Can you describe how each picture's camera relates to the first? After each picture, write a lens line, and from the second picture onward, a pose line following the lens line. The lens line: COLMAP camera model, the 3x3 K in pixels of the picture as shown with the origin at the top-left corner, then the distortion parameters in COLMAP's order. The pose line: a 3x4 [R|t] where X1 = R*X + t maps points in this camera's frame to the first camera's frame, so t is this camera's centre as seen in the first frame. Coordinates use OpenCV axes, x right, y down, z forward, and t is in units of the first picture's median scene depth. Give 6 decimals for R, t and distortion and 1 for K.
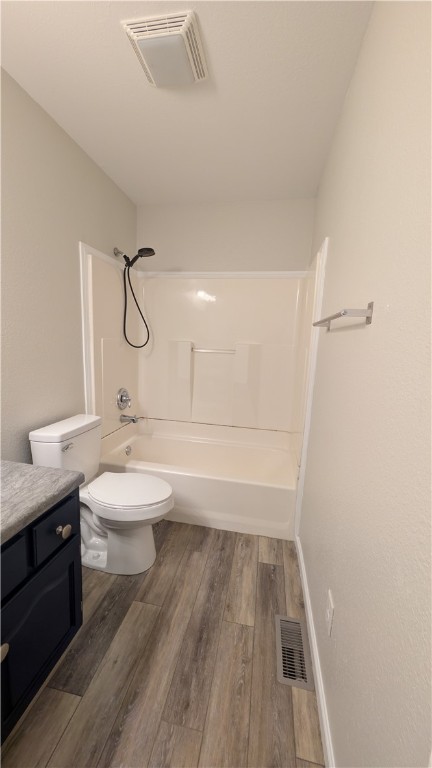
lens RADIAL K [[286.5, 0, 214.0], [0, 286.5, 386.1], [0, 0, 1]] dist [-0.000140, -0.000018]
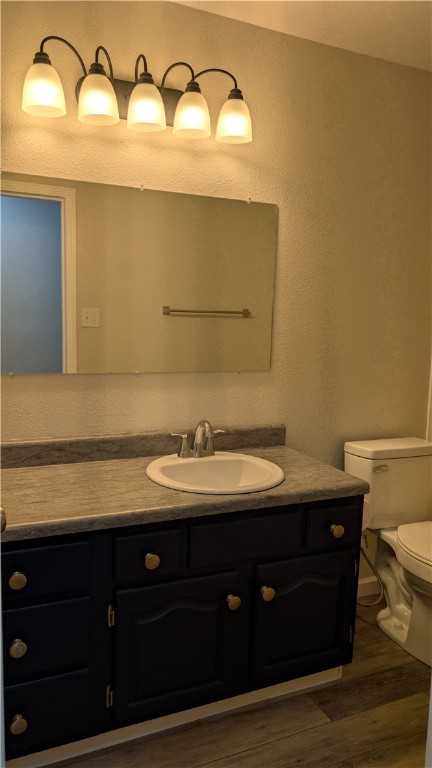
lens RADIAL K [[562.6, 0, 216.0], [0, 562.6, 384.0], [0, 0, 1]] dist [0.000017, 0.000012]
pose [[0.583876, 0.072496, -0.808600, 0.505361], [-0.134130, 0.990931, -0.008010, 0.053667], [0.800686, 0.113135, 0.588304, -0.347393]]
